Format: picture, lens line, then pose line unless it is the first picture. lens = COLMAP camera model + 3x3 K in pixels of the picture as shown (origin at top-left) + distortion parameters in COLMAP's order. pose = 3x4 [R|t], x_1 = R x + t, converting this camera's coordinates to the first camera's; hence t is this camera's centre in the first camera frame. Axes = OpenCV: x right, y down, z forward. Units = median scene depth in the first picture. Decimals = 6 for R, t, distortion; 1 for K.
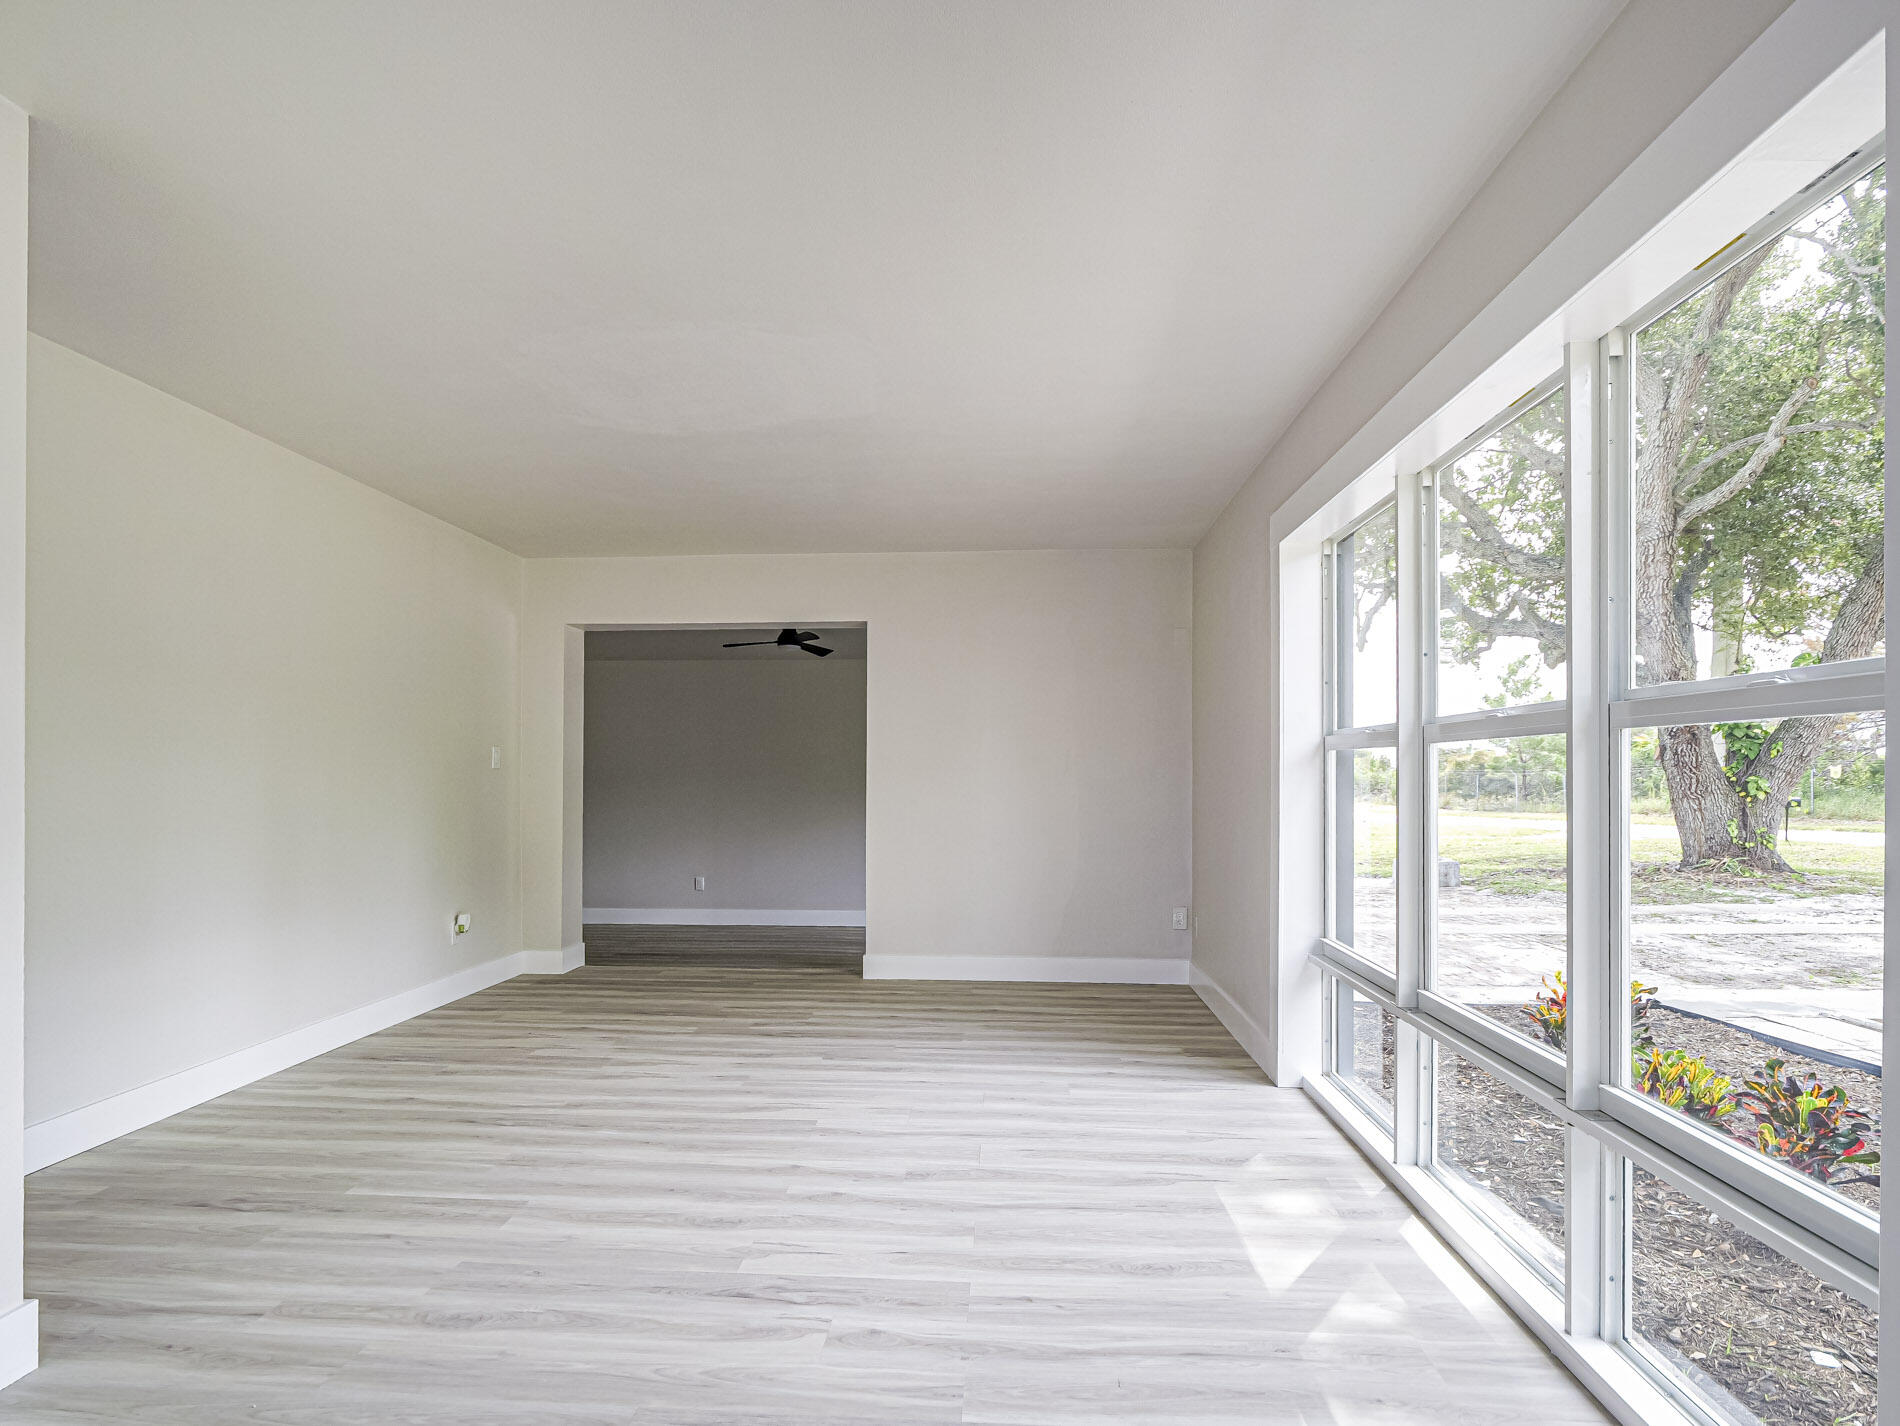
lens RADIAL K [[1060.3, 0, 943.0], [0, 1060.3, 769.5], [0, 0, 1]] dist [-0.003415, -0.000640]
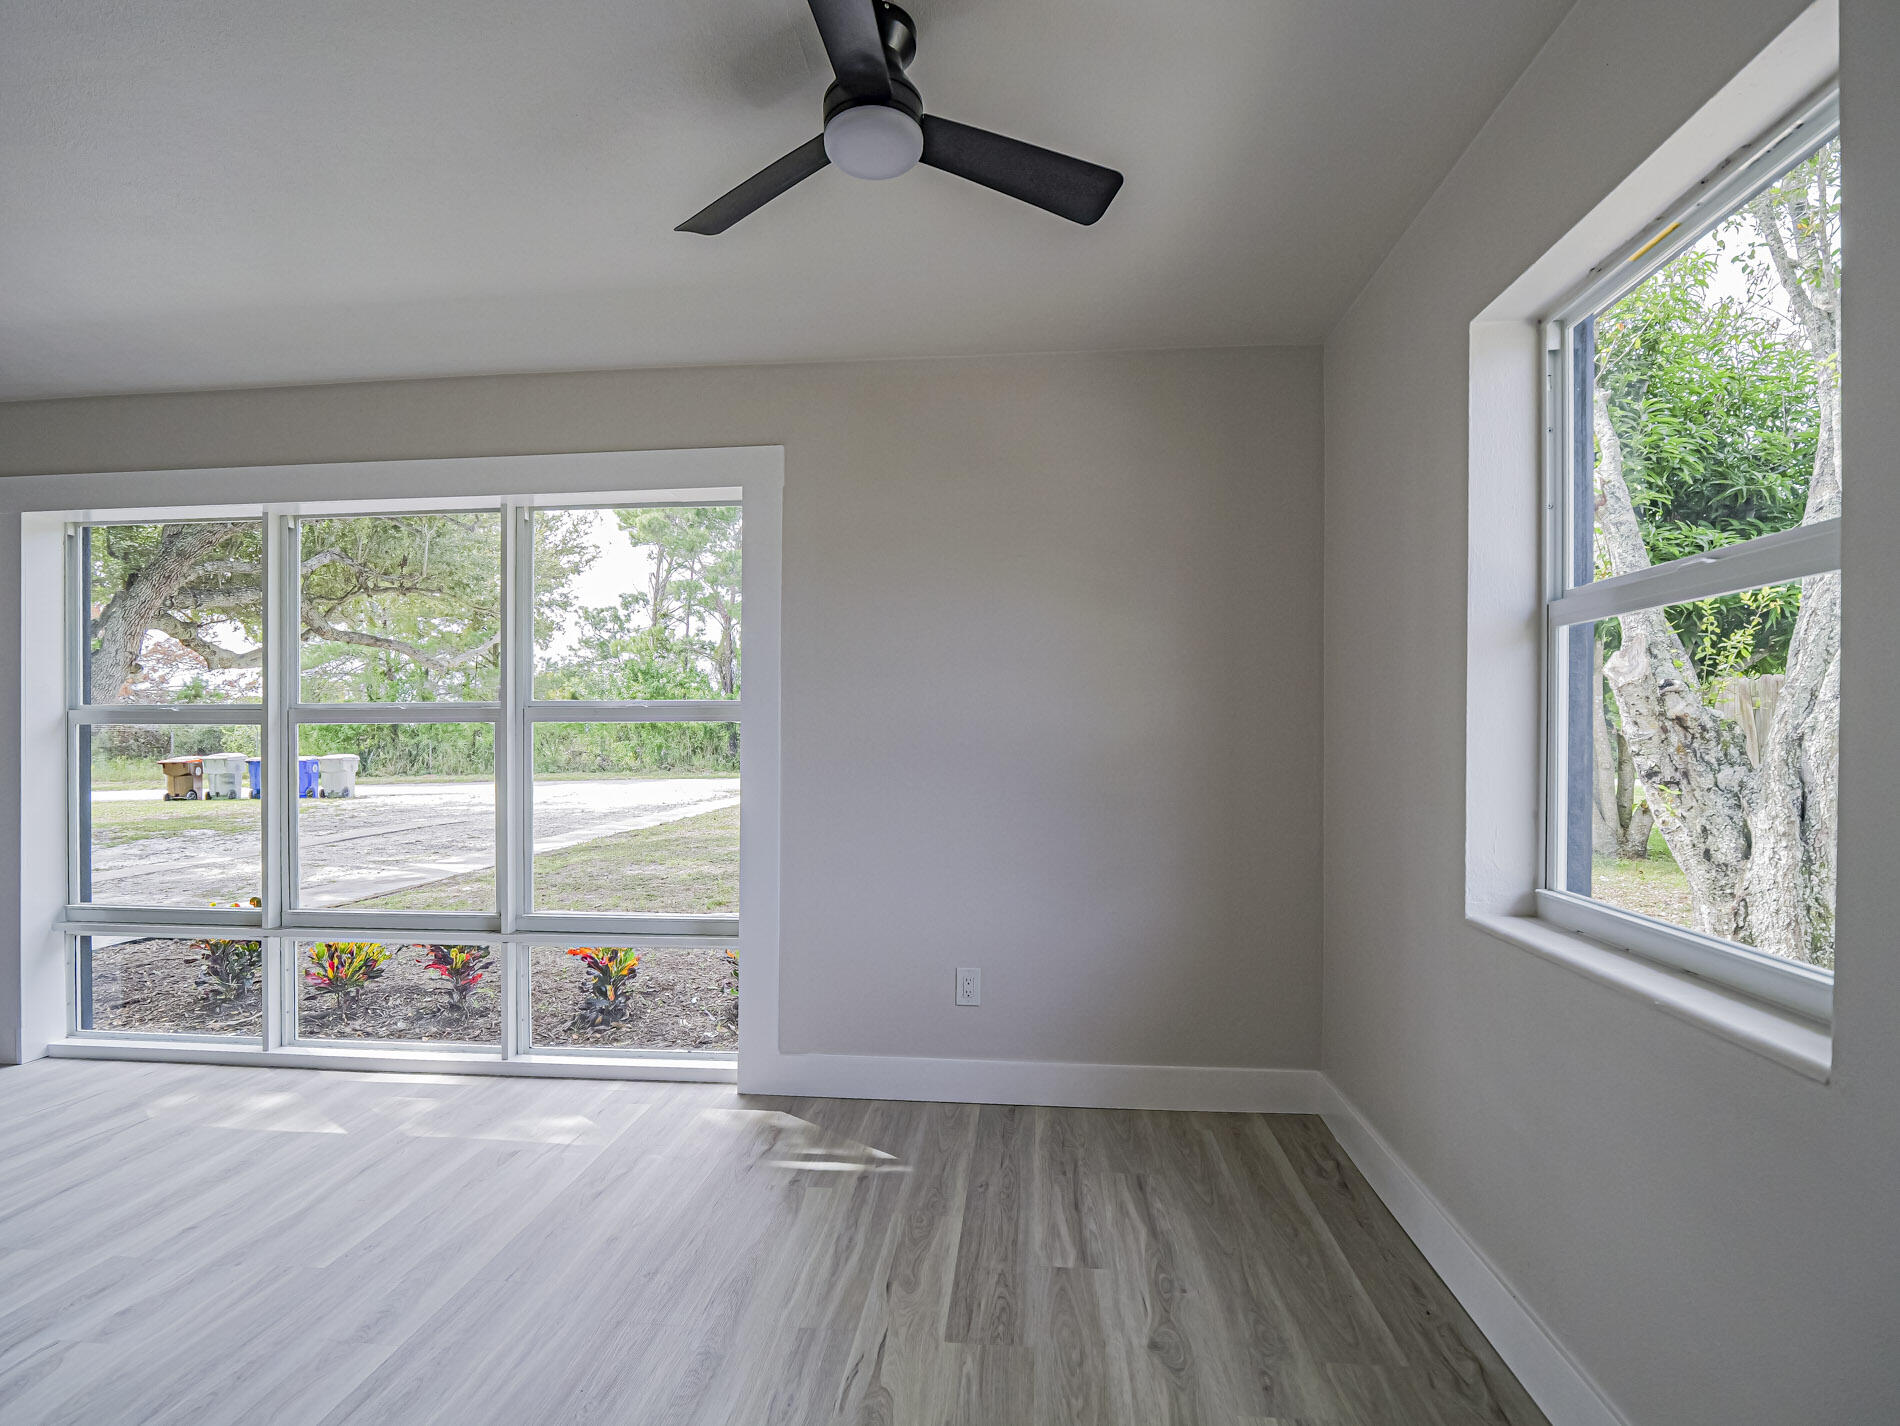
lens RADIAL K [[934.0, 0, 943.5], [0, 934.0, 751.1], [0, 0, 1]] dist [-0.016510, 0.000724]
pose [[0.038382, -0.017219, 0.999115, -0.410499], [-0.000073, 0.999851, 0.017234, -0.005477], [-0.999263, -0.000735, 0.038375, 0.090212]]
